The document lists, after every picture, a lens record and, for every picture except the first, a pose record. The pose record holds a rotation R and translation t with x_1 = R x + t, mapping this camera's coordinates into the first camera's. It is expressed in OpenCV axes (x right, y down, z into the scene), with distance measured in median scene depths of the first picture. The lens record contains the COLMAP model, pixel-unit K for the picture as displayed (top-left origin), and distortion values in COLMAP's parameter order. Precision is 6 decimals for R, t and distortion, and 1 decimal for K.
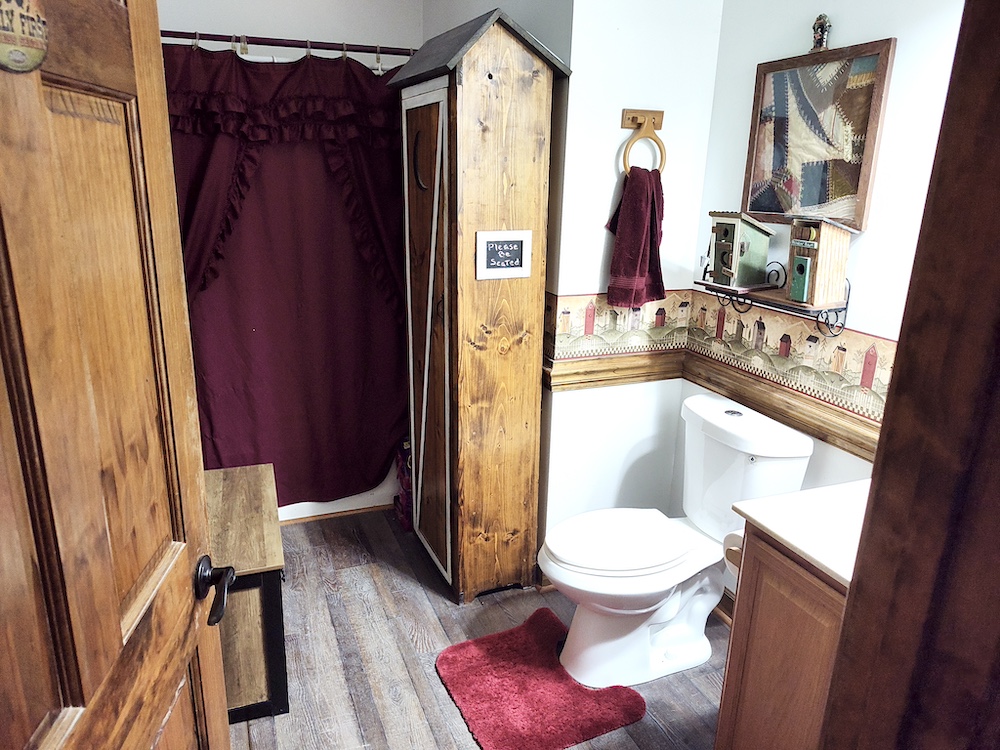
lens RADIAL K [[685.4, 0, 503.2], [0, 685.4, 373.1], [0, 0, 1]] dist [0.048163, -0.057826]
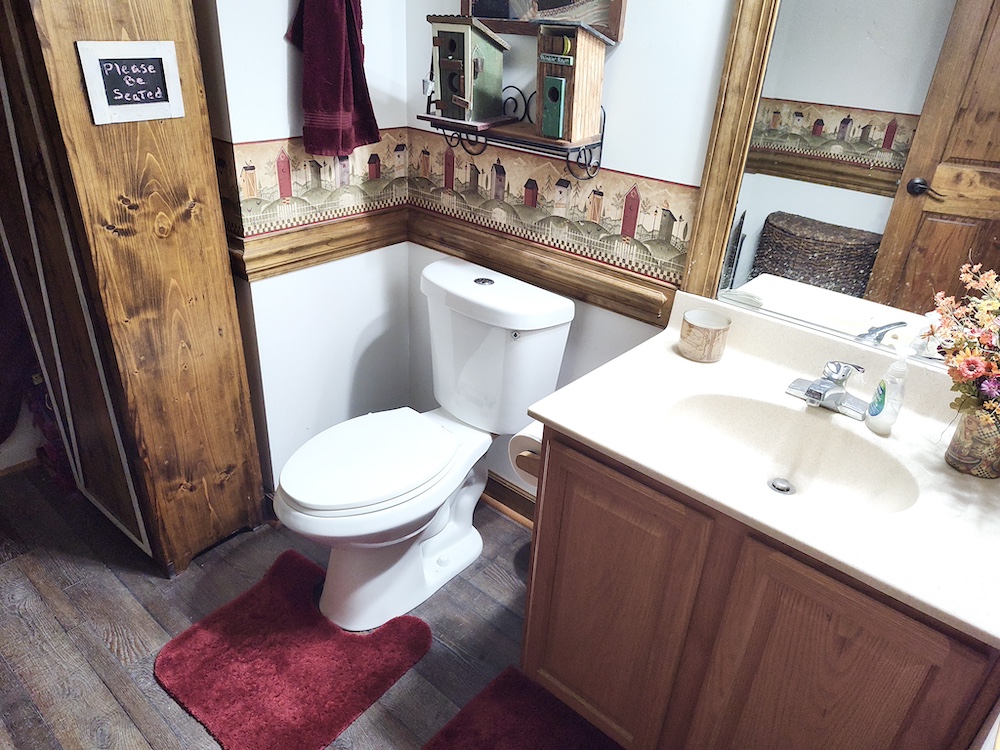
lens RADIAL K [[685.4, 0, 498.4], [0, 685.4, 370.0], [0, 0, 1]] dist [0.048163, -0.057826]
pose [[0.893260, -0.188918, 0.407916, -0.009017], [0.096689, 0.966913, 0.236074, -0.031158], [-0.439018, -0.171435, 0.881971, 0.228563]]
